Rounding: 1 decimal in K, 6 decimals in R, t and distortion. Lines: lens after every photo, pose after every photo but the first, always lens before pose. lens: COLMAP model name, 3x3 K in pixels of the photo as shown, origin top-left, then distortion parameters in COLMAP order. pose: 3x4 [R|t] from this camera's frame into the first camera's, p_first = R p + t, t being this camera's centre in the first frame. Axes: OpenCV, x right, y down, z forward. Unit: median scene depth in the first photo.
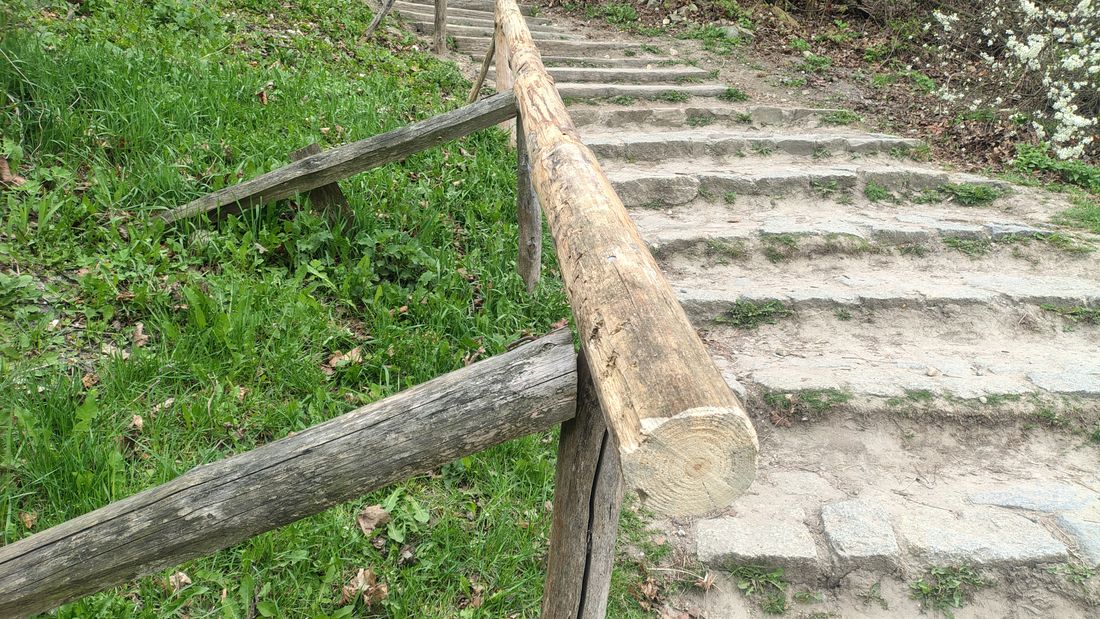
lens RADIAL K [[802.0, 0, 546.0], [0, 802.0, 318.3], [0, 0, 1]] dist [0.053567, -0.033632]
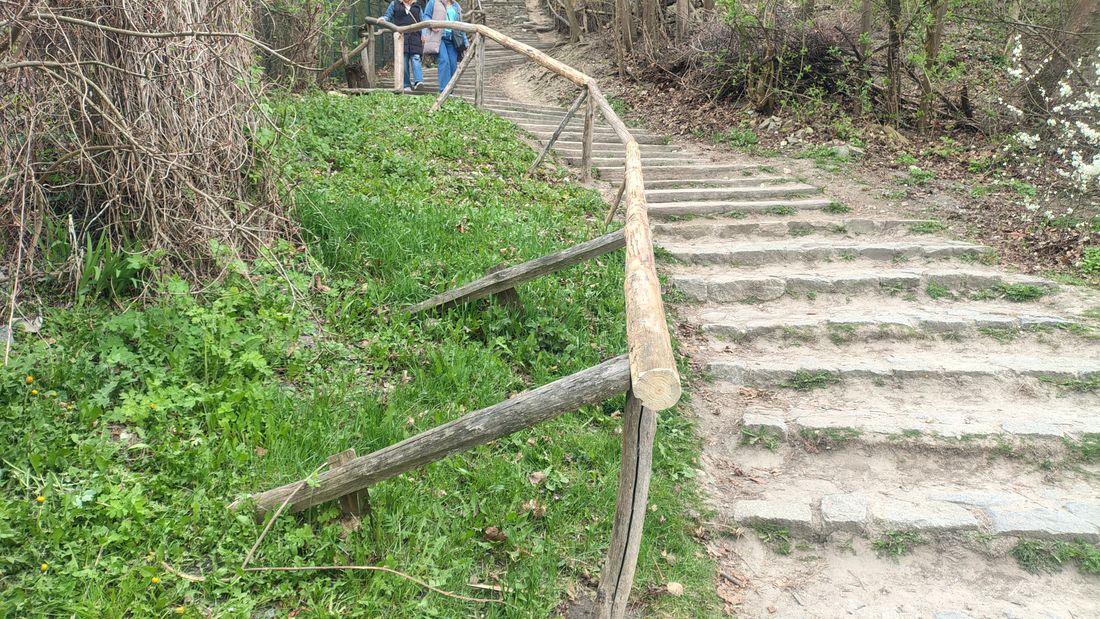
lens RADIAL K [[802.0, 0, 547.9], [0, 802.0, 307.7], [0, 0, 1]] dist [0.053567, -0.033632]
pose [[0.984019, -0.001330, -0.178061, 0.079269], [-0.022244, 0.991221, -0.130328, 0.070673], [0.176671, 0.132206, 0.975351, -0.494020]]
